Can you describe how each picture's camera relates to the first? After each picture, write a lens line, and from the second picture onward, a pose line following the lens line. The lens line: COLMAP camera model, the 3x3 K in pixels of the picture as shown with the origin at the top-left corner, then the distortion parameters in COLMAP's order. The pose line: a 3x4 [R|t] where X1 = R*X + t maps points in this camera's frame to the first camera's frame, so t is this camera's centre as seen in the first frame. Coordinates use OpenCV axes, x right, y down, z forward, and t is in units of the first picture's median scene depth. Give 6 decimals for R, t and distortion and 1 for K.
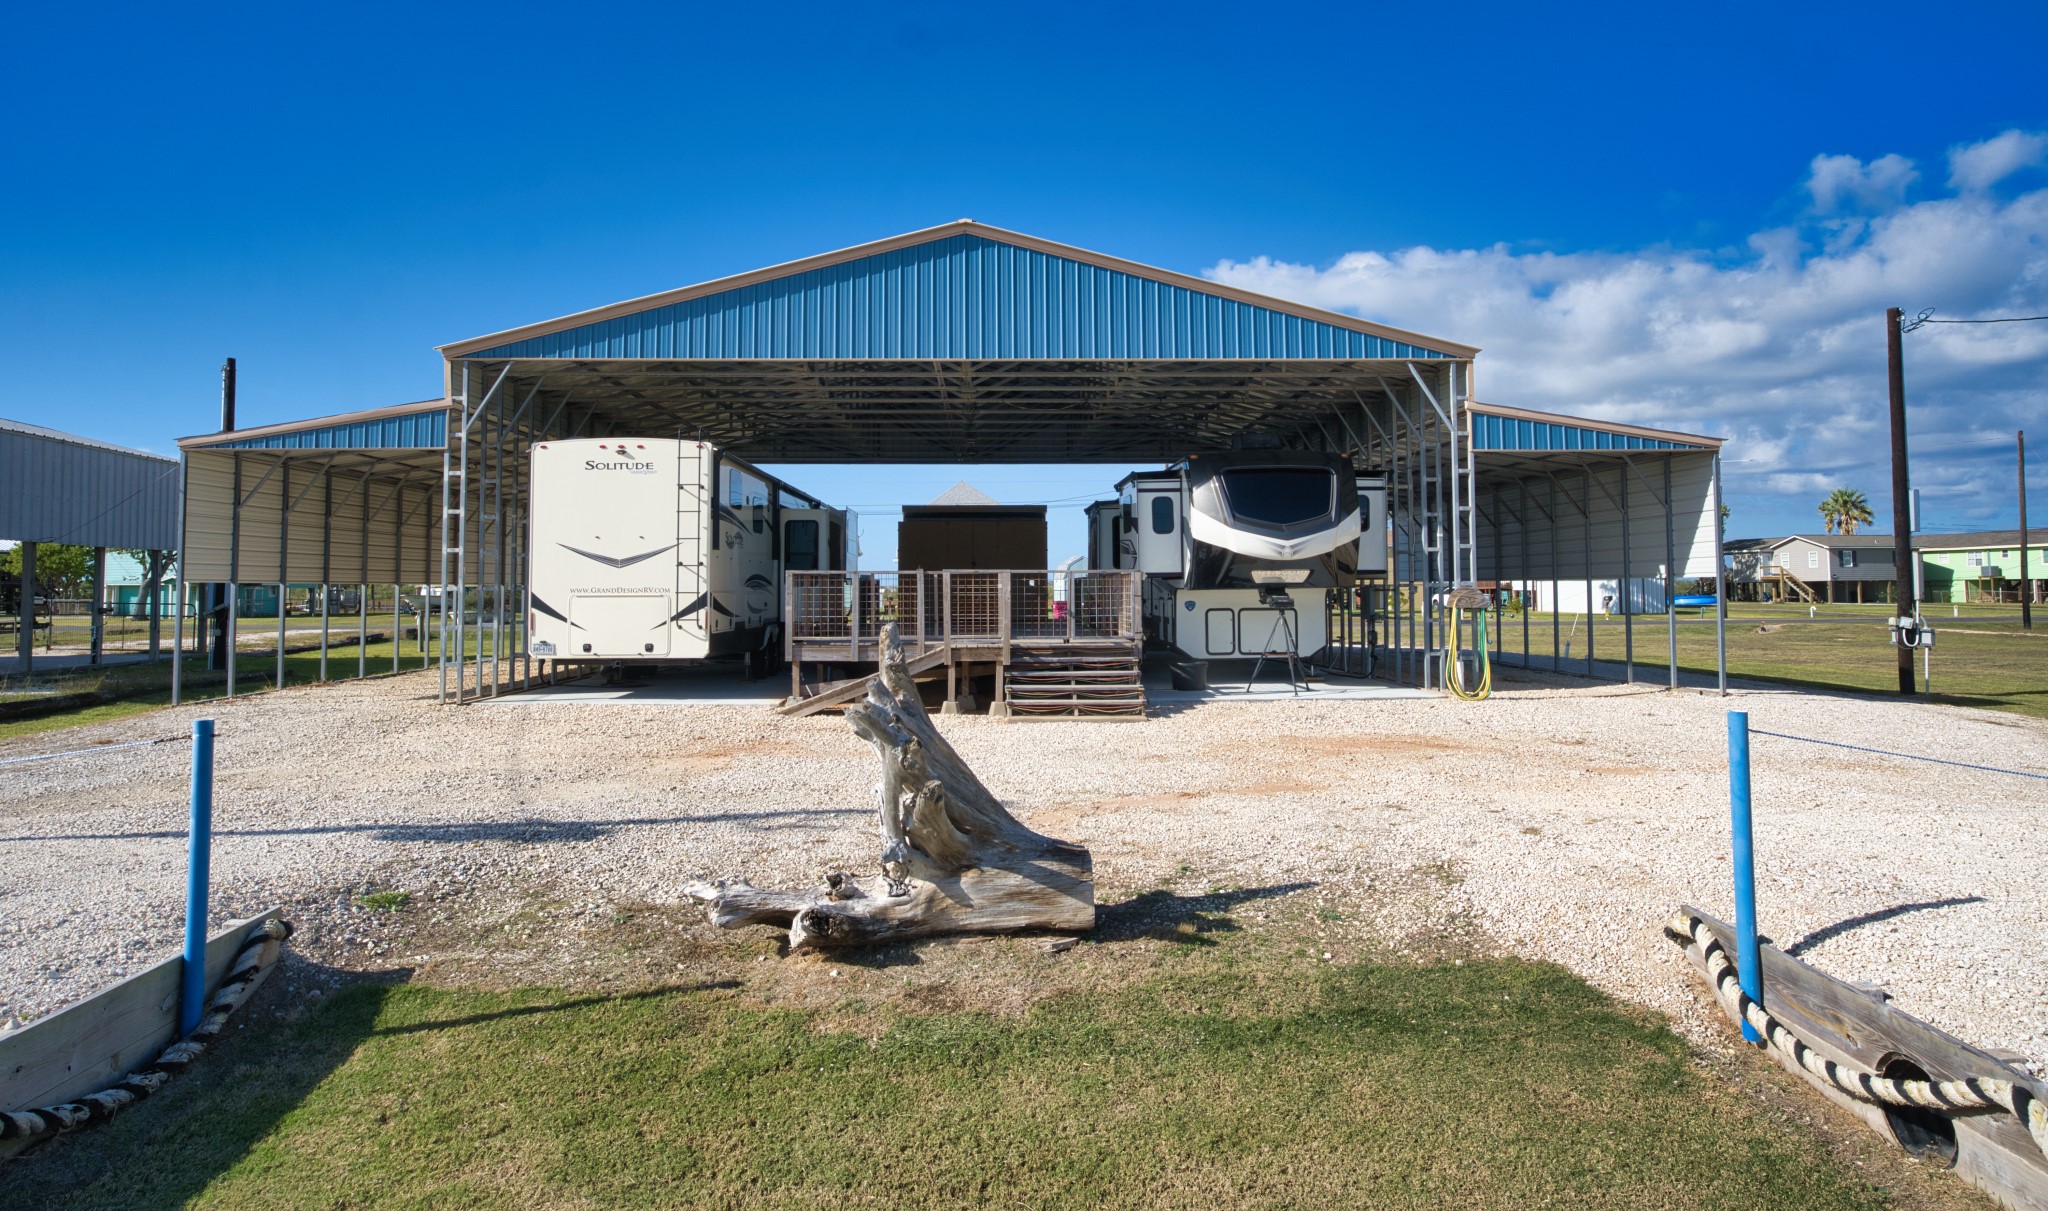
lens RADIAL K [[1272.5, 0, 1026.6], [0, 1272.5, 515.3], [0, 0, 1]] dist [-0.030859, -0.000463]
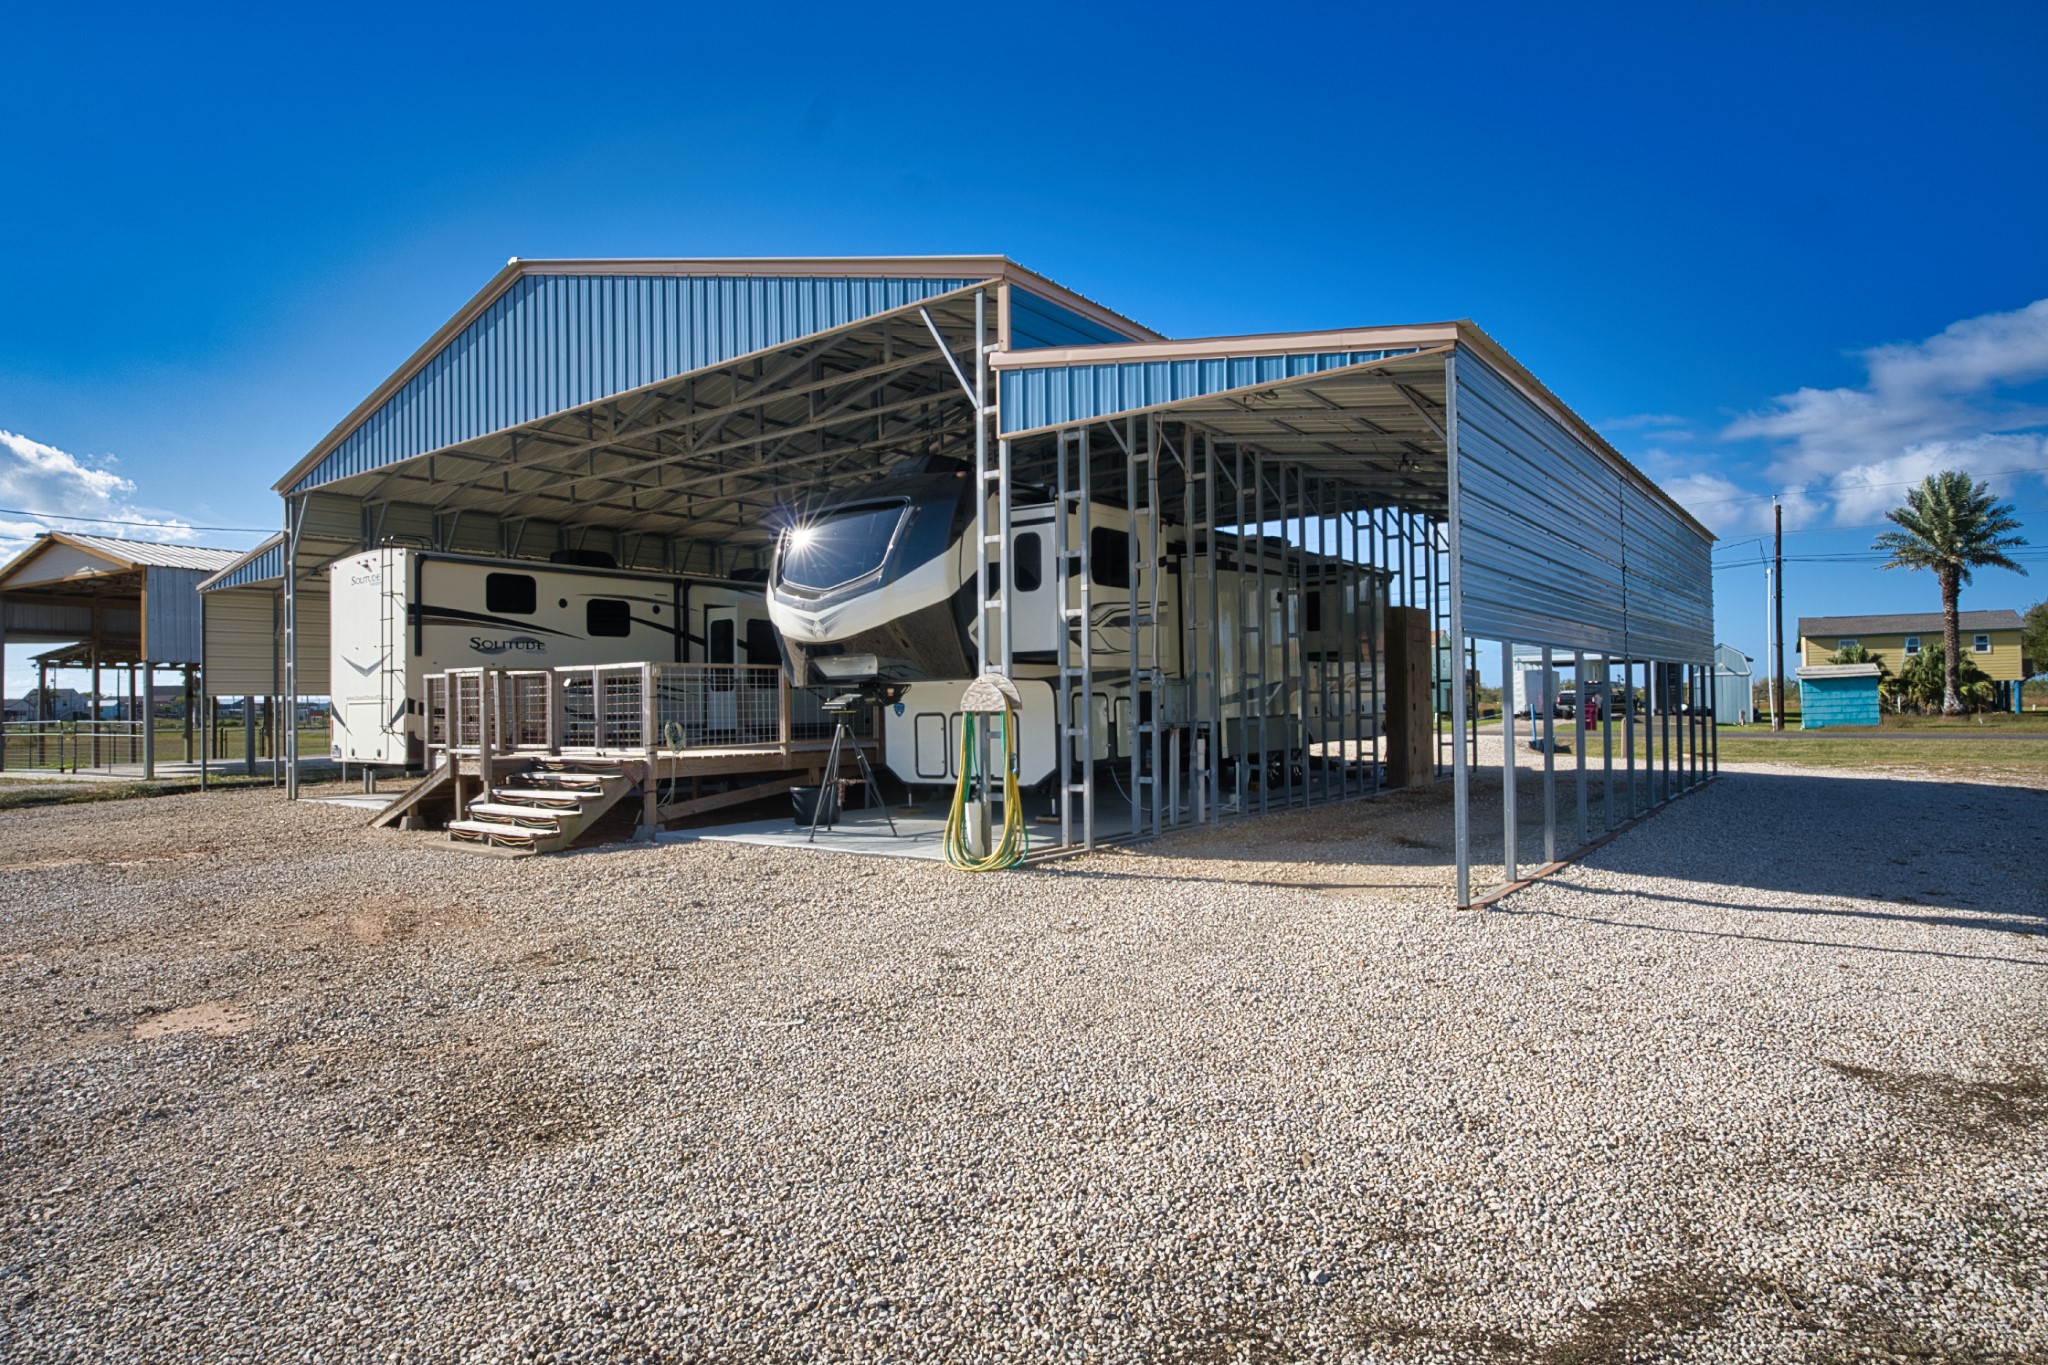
lens RADIAL K [[1229.6, 0, 1024.0], [0, 1229.6, 682.5], [0, 0, 1]] dist [-0.021472, 0.017652]
pose [[0.750322, -0.019312, -0.660790, 0.745404], [0.051262, 0.998263, 0.029032, 0.044536], [0.659082, -0.055657, 0.750009, 0.594207]]
